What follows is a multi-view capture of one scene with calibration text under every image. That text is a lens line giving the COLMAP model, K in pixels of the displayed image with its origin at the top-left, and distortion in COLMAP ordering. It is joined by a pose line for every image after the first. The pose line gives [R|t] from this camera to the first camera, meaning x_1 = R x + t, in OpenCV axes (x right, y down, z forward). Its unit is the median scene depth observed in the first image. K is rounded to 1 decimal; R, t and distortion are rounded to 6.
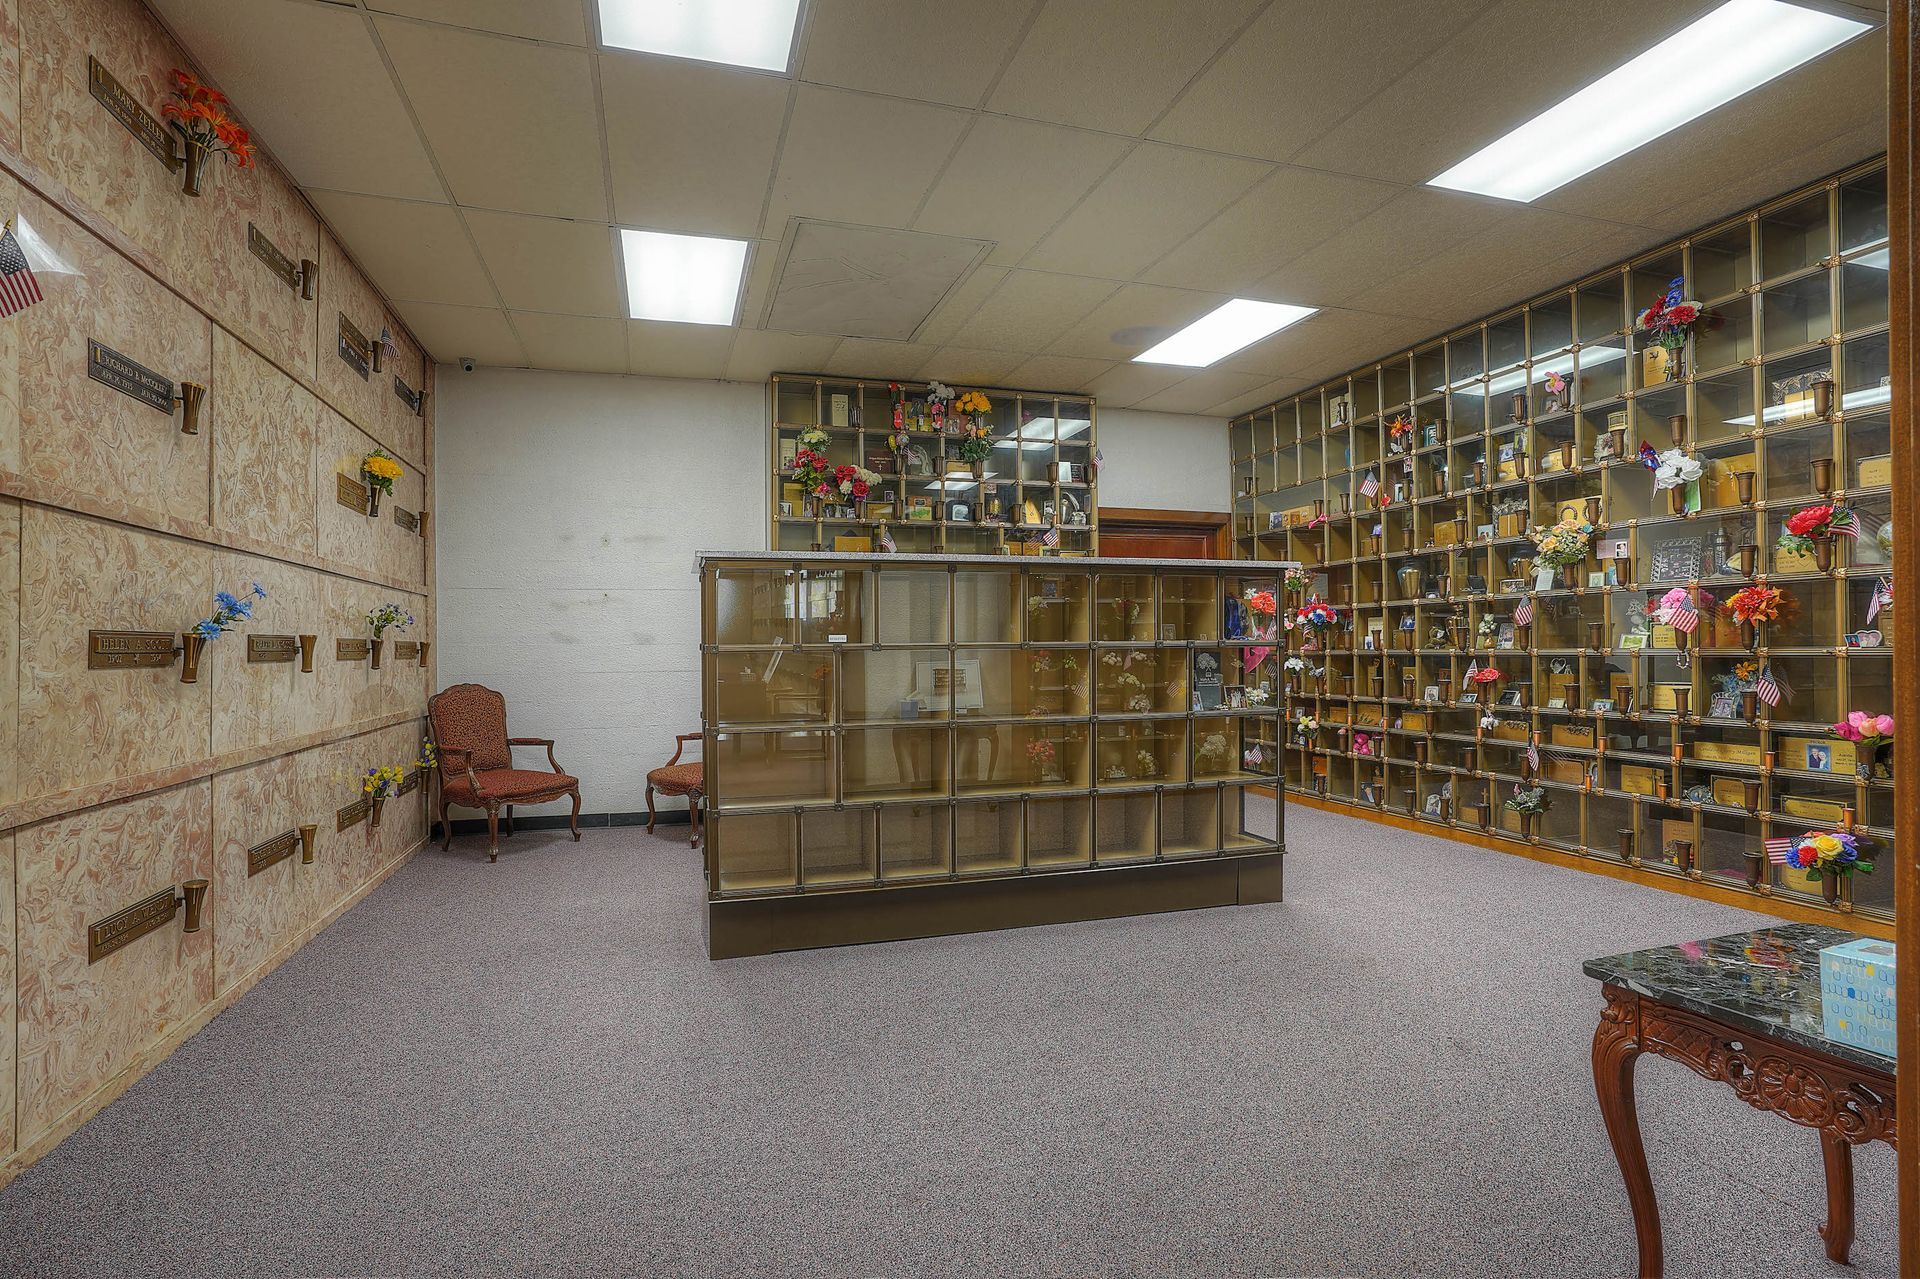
lens RADIAL K [[939.7, 0, 965.7], [0, 939.7, 646.6], [0, 0, 1]] dist [-0.070363, 0.038105]
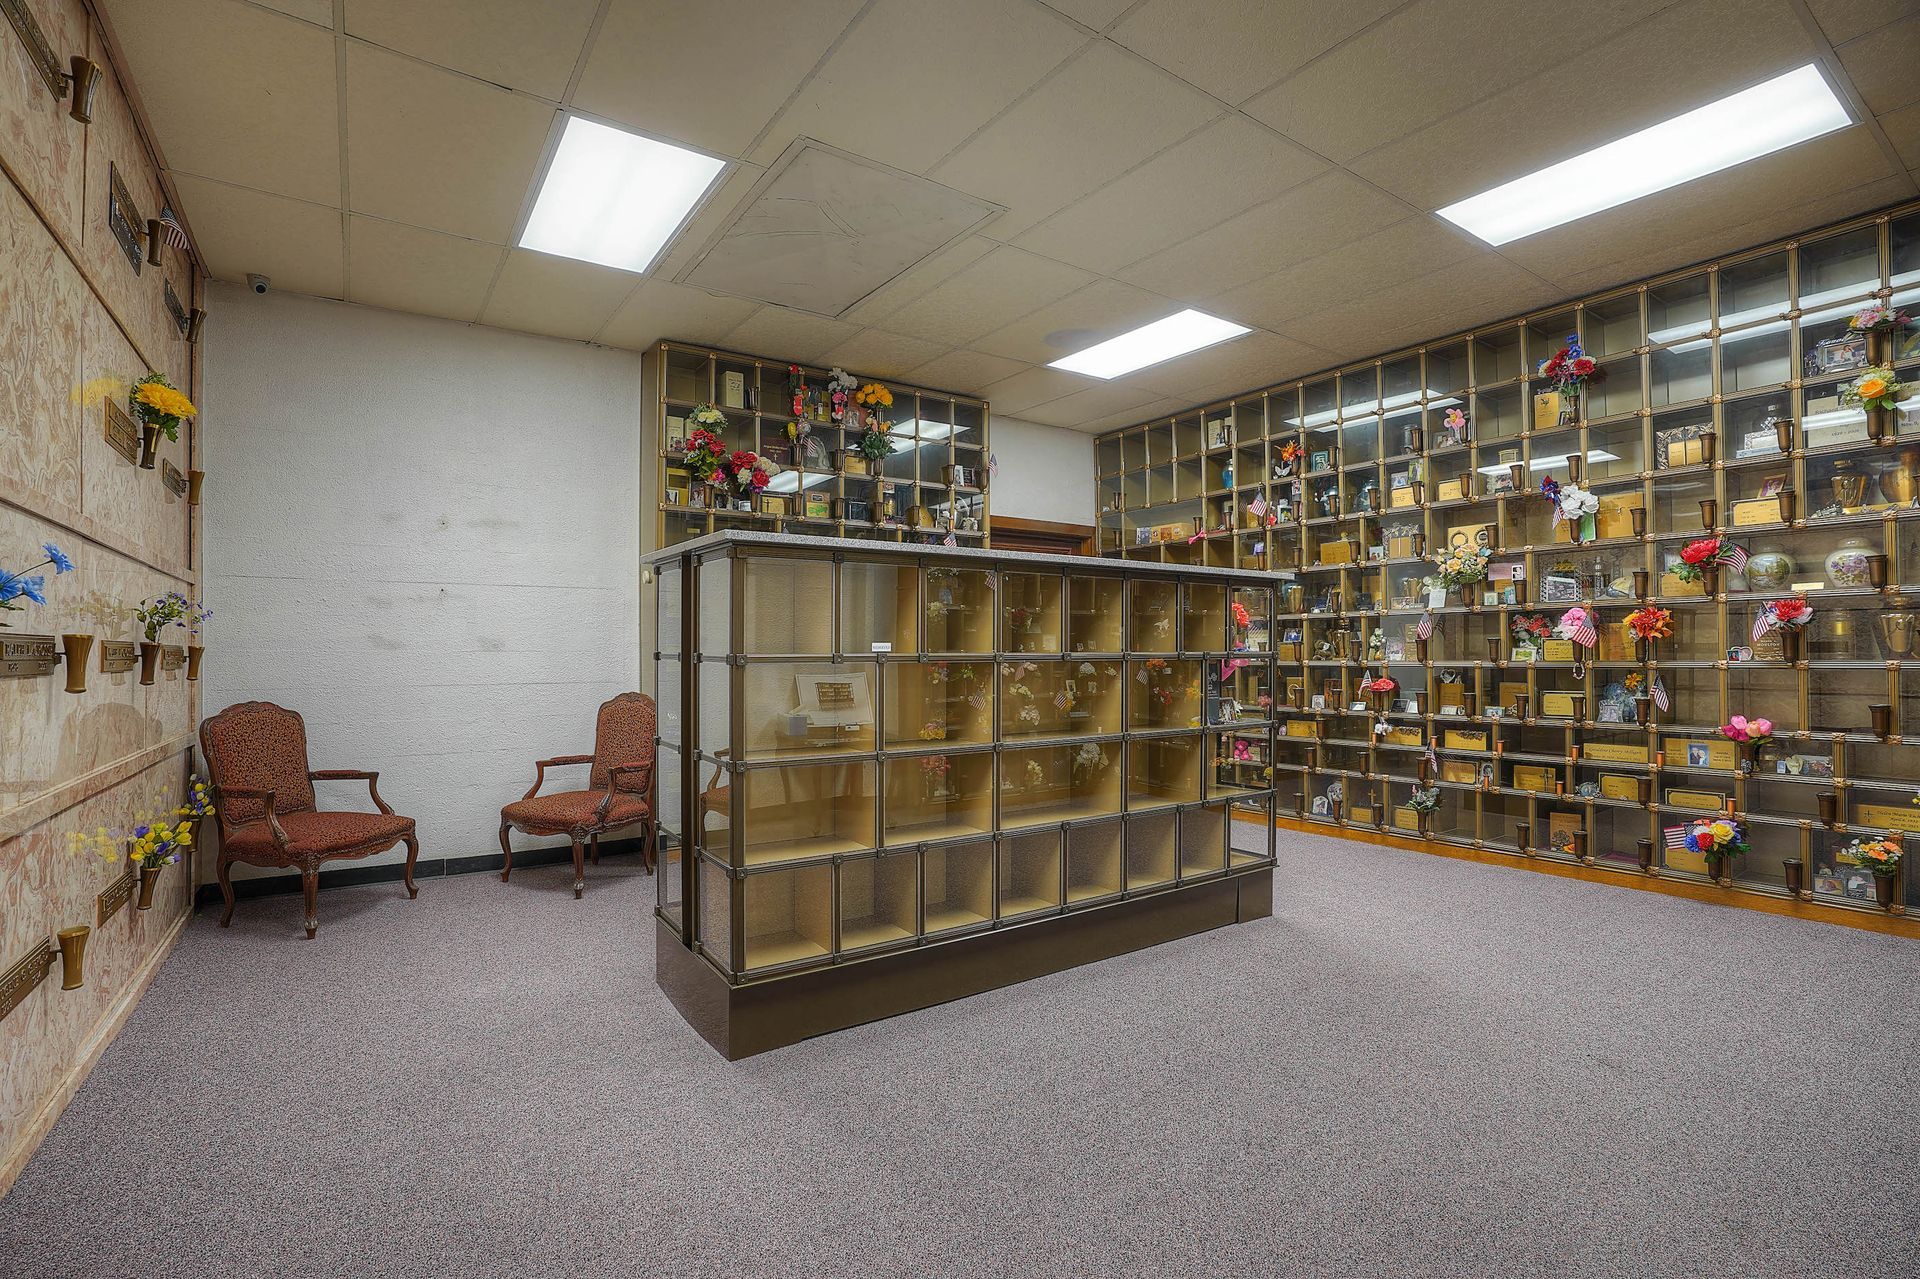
lens RADIAL K [[882.8, 0, 951.0], [0, 882.8, 646.9], [0, 0, 1]] dist [-0.070809, 0.027851]
pose [[0.955486, 0.007828, 0.294933, -0.207644], [-0.005100, 0.999937, -0.010017, -0.000822], [-0.294993, 0.008067, 0.955465, 0.167027]]
